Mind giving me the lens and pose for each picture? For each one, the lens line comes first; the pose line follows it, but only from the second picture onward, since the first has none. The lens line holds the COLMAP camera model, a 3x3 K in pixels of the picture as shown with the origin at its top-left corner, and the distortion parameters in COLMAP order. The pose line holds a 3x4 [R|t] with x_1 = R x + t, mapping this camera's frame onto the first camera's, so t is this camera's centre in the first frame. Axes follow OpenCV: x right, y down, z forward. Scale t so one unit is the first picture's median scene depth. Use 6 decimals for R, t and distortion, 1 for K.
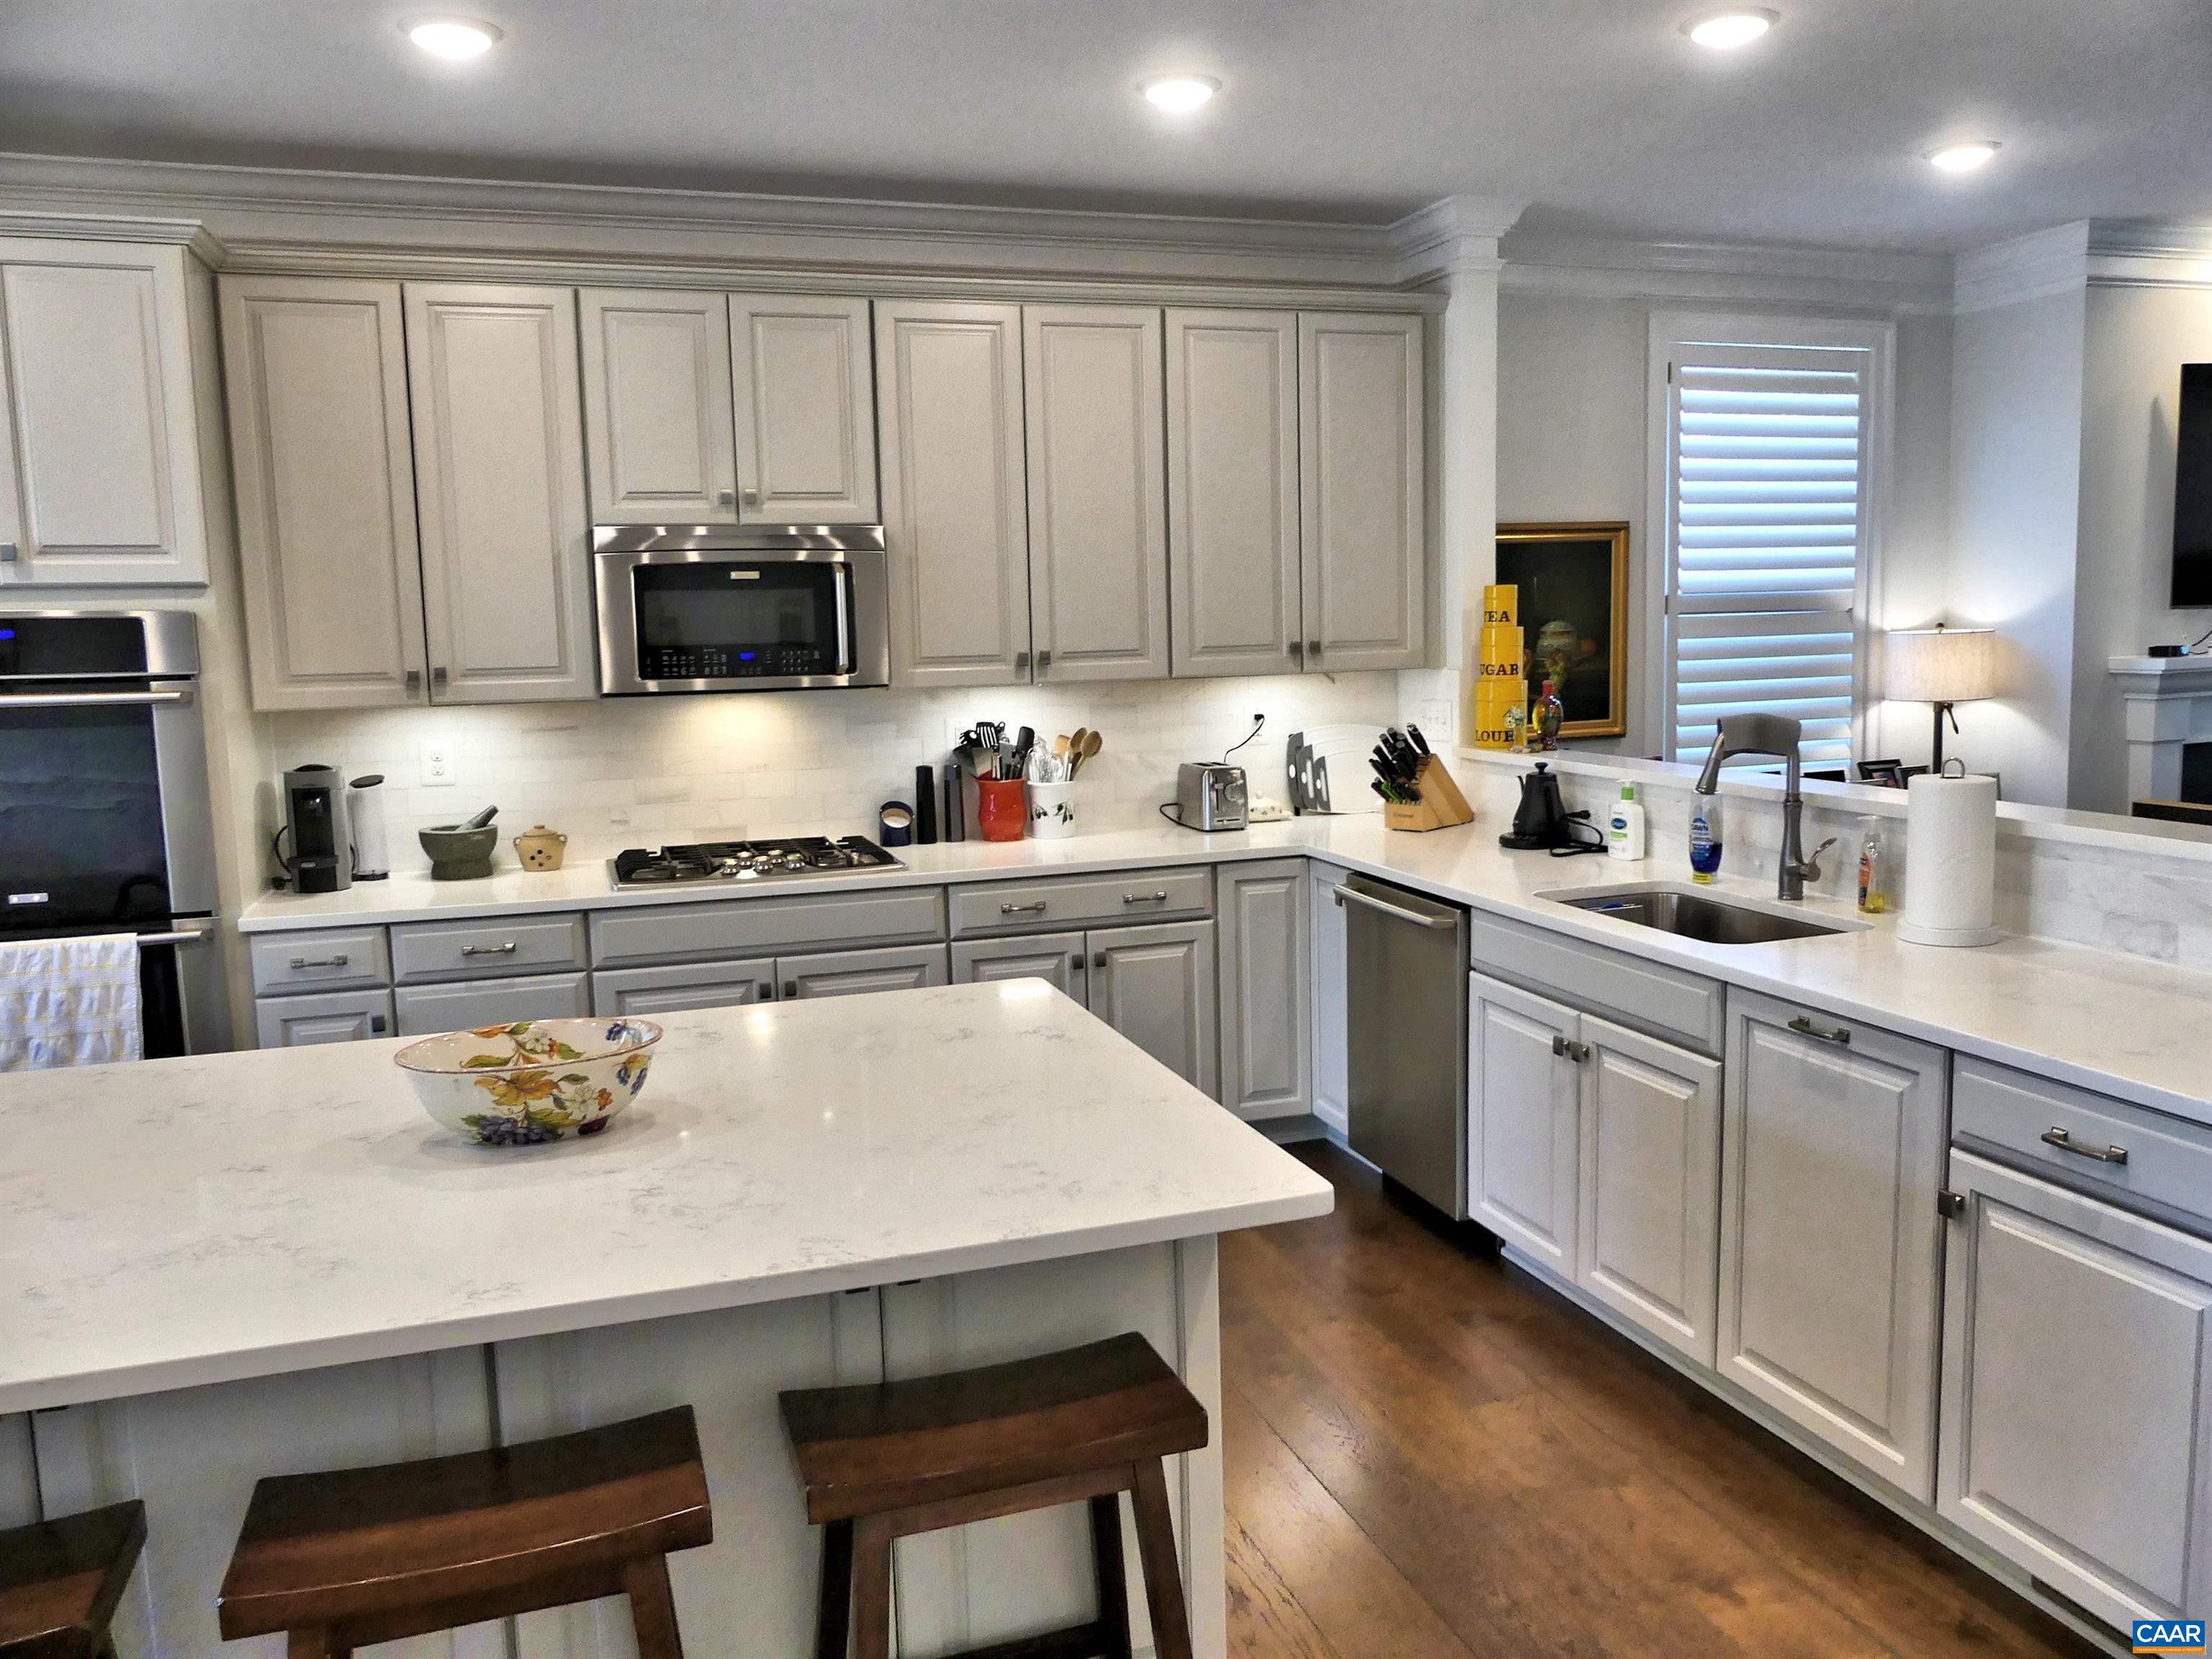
lens RADIAL K [[1660.2, 0, 1102.7], [0, 1660.2, 833.3], [0, 0, 1]] dist [0.010517, 0.003881]
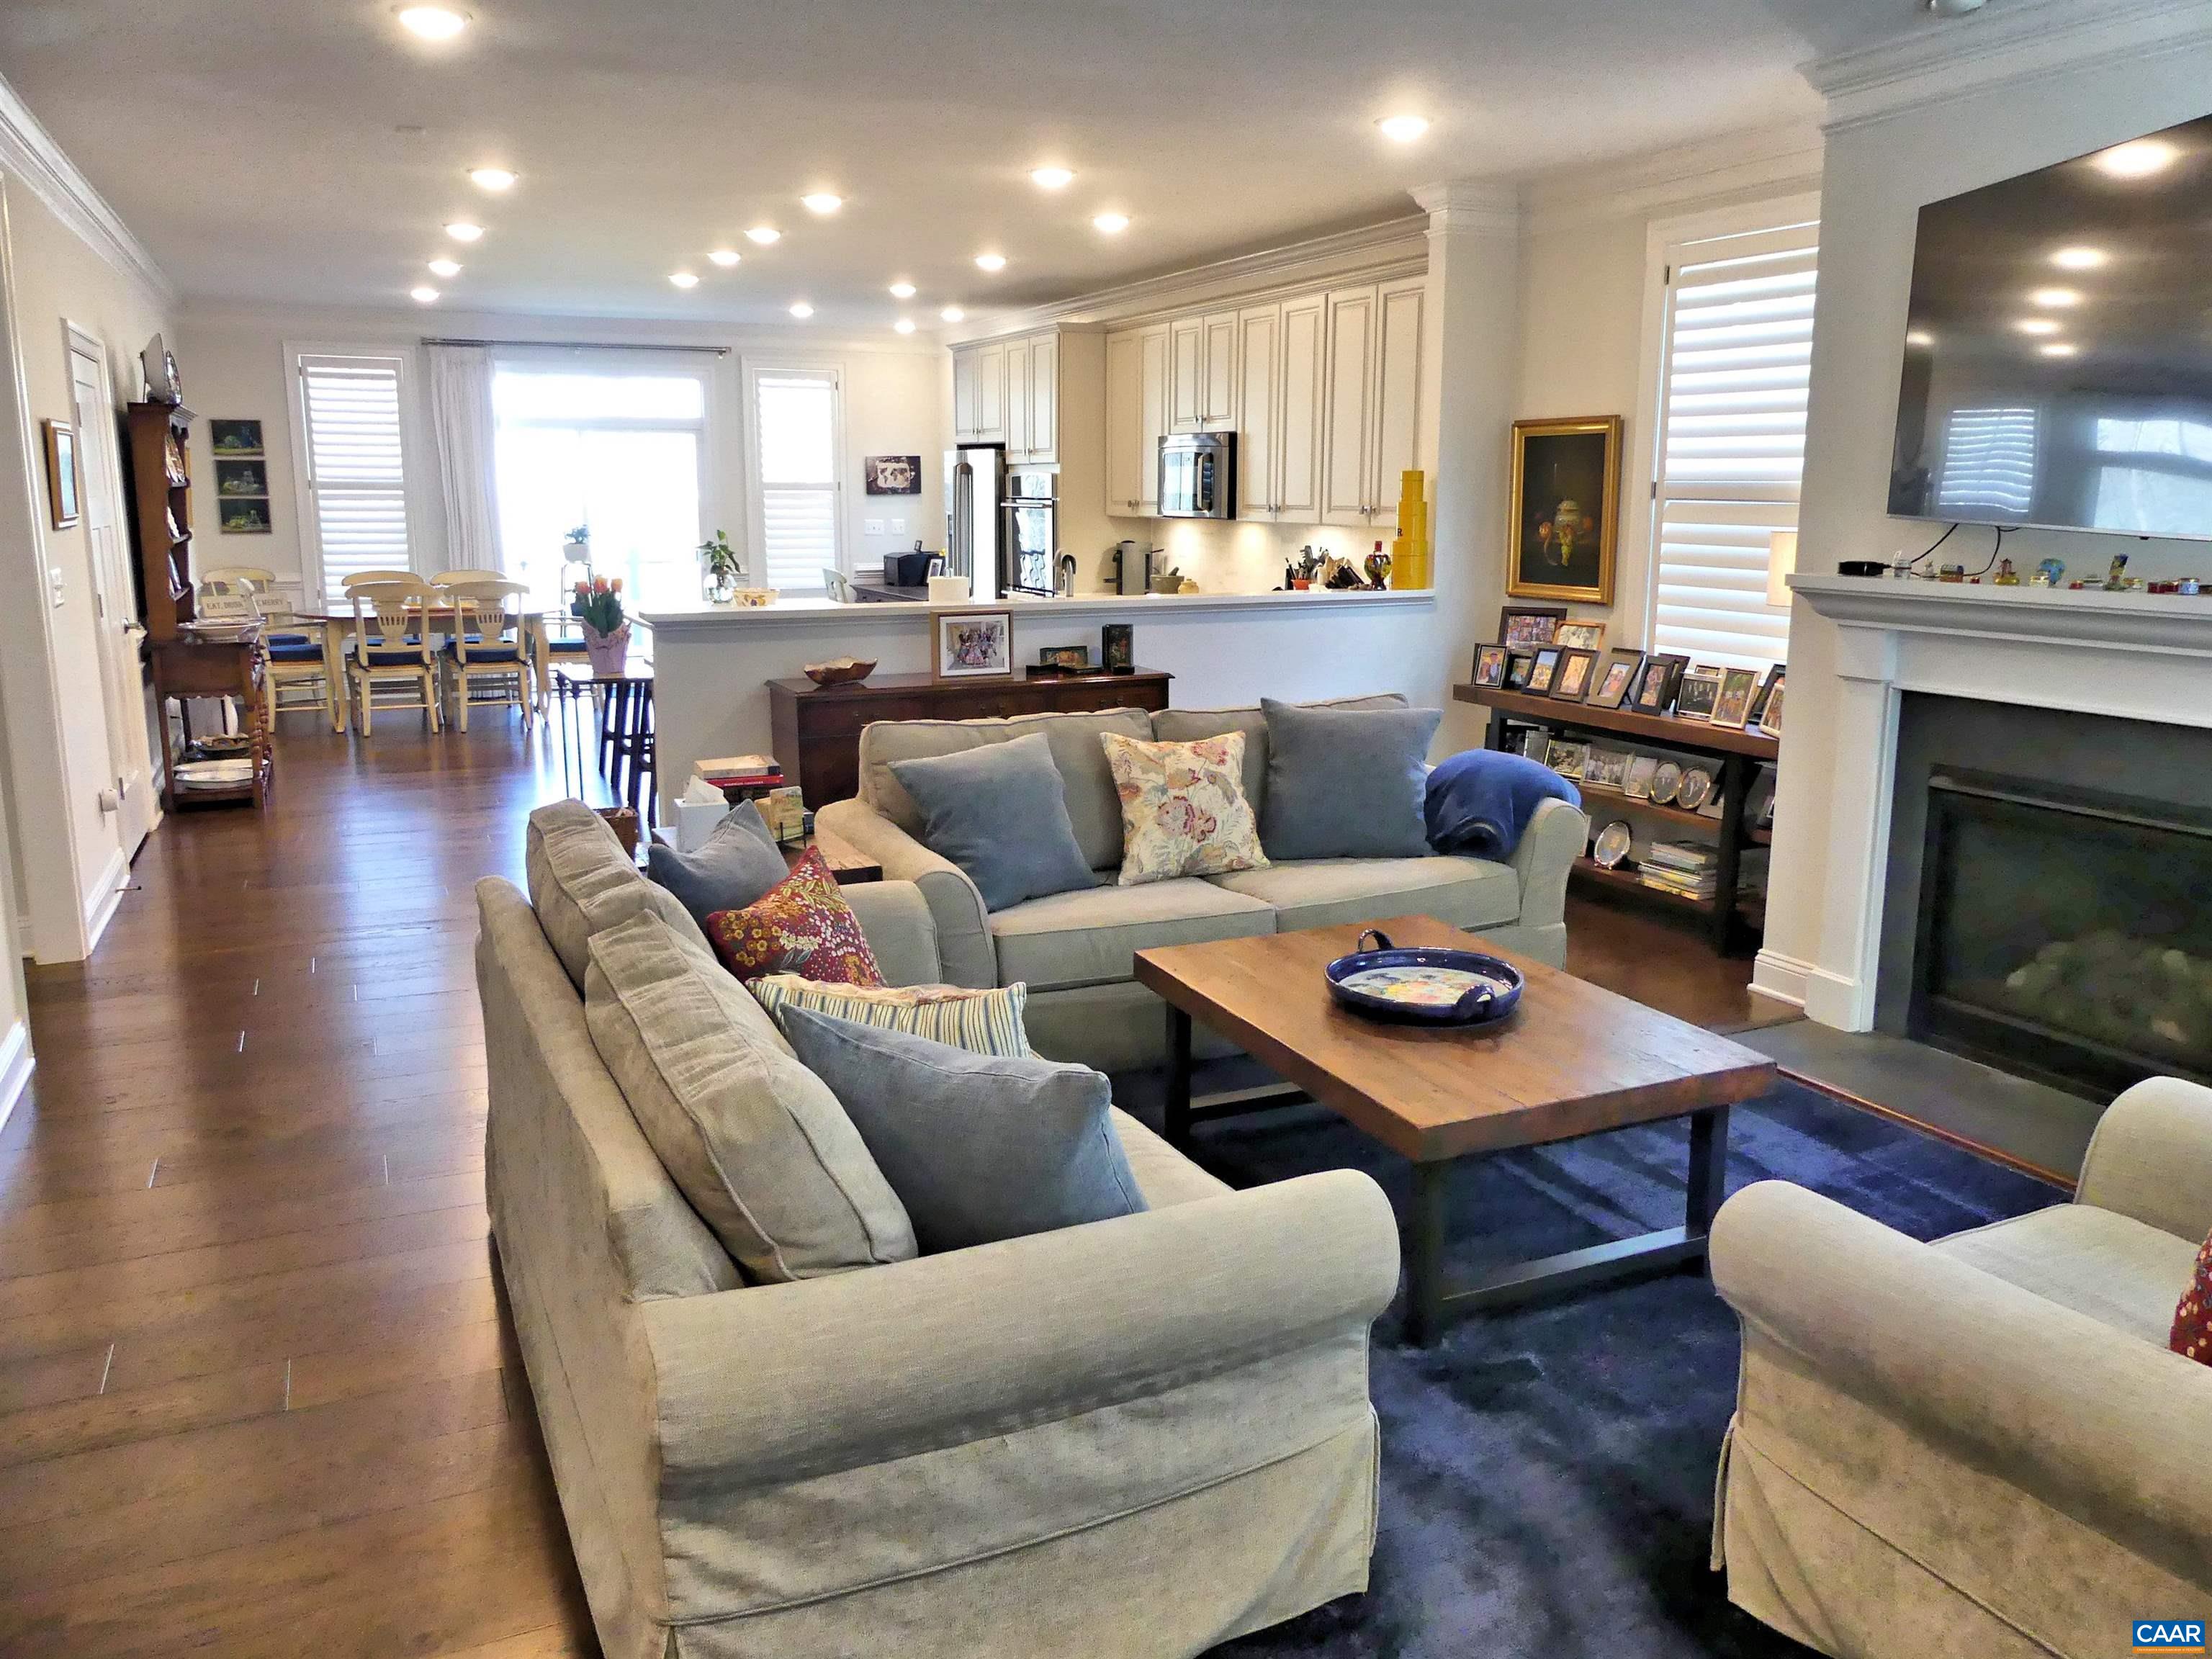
lens RADIAL K [[1652.8, 0, 1106.0], [0, 1652.8, 829.5], [0, 0, 1]] dist [-0.037342, 0.002609]
pose [[0.118853, 0.227581, -0.966479, 1.746941], [-0.134990, 0.968044, 0.211349, -0.125857], [0.983693, 0.105346, 0.145776, 0.636429]]
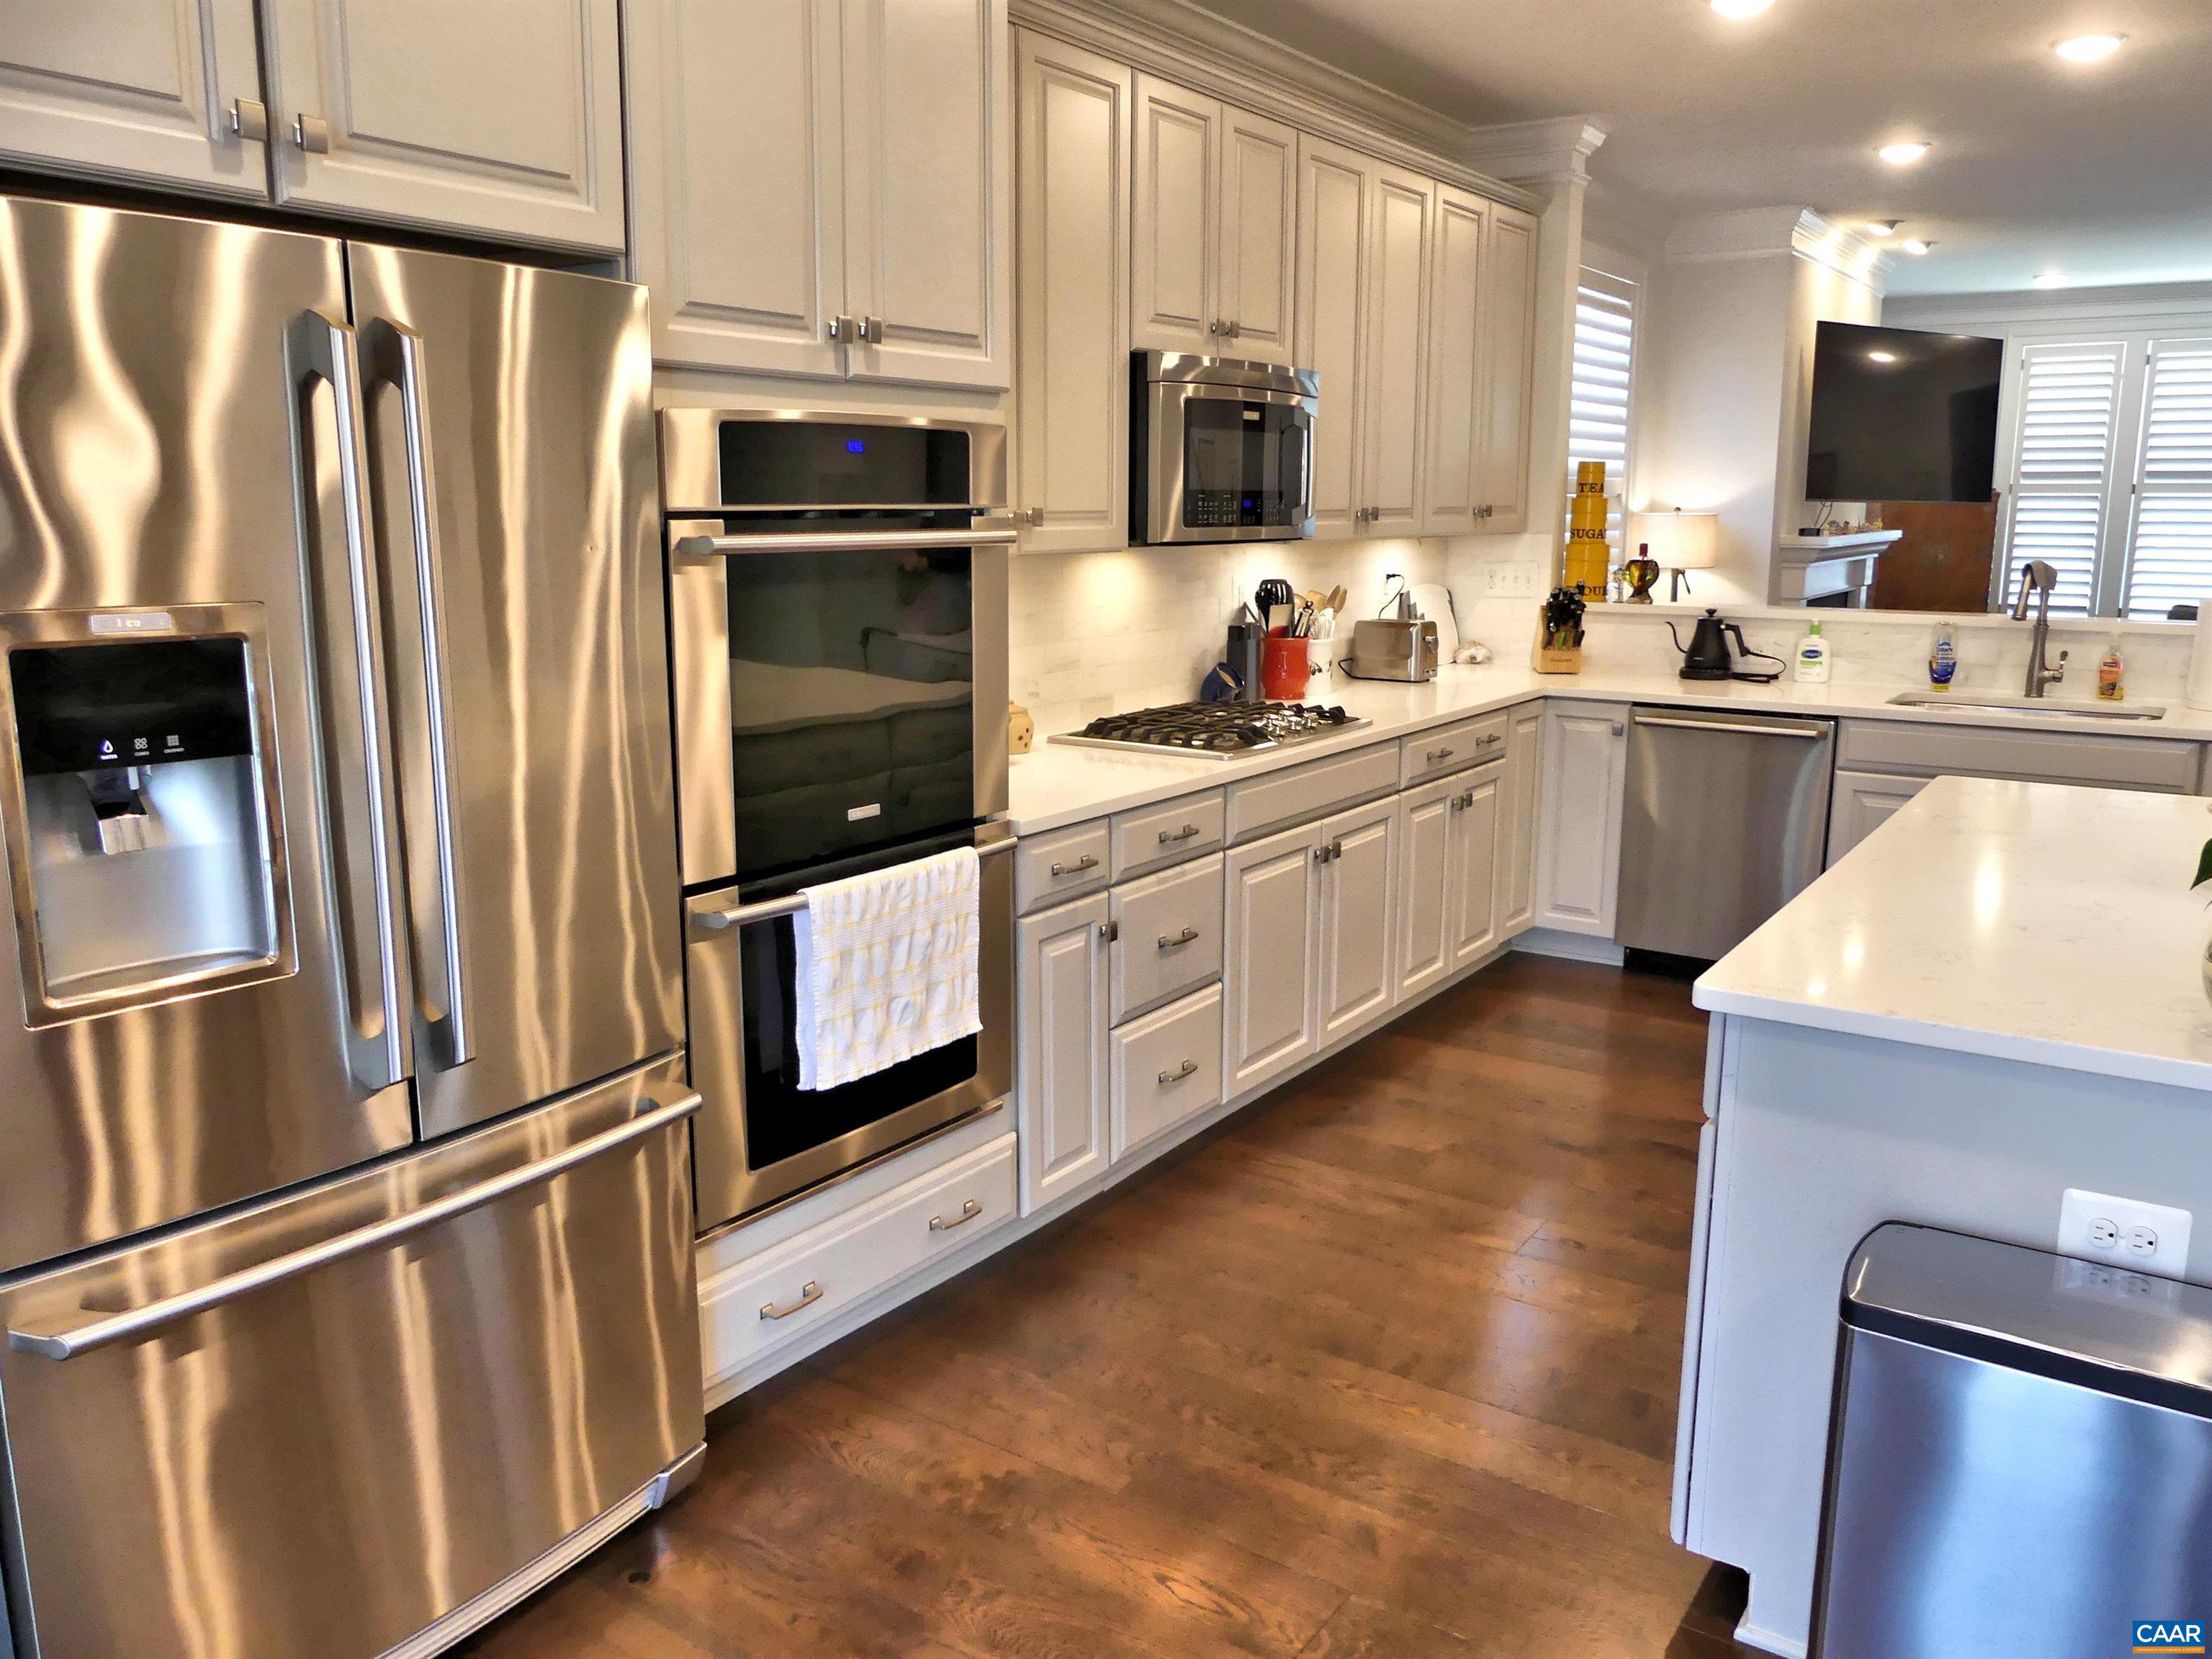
lens RADIAL K [[1714.9, 0, 1145.5], [0, 1714.9, 842.5], [0, 0, 1]] dist [-0.052117, 0.068753]
pose [[0.775380, -0.099538, 0.623601, -0.858454], [0.058531, 0.994576, 0.085976, -0.004154], [-0.628777, -0.030164, 0.777001, 0.283695]]
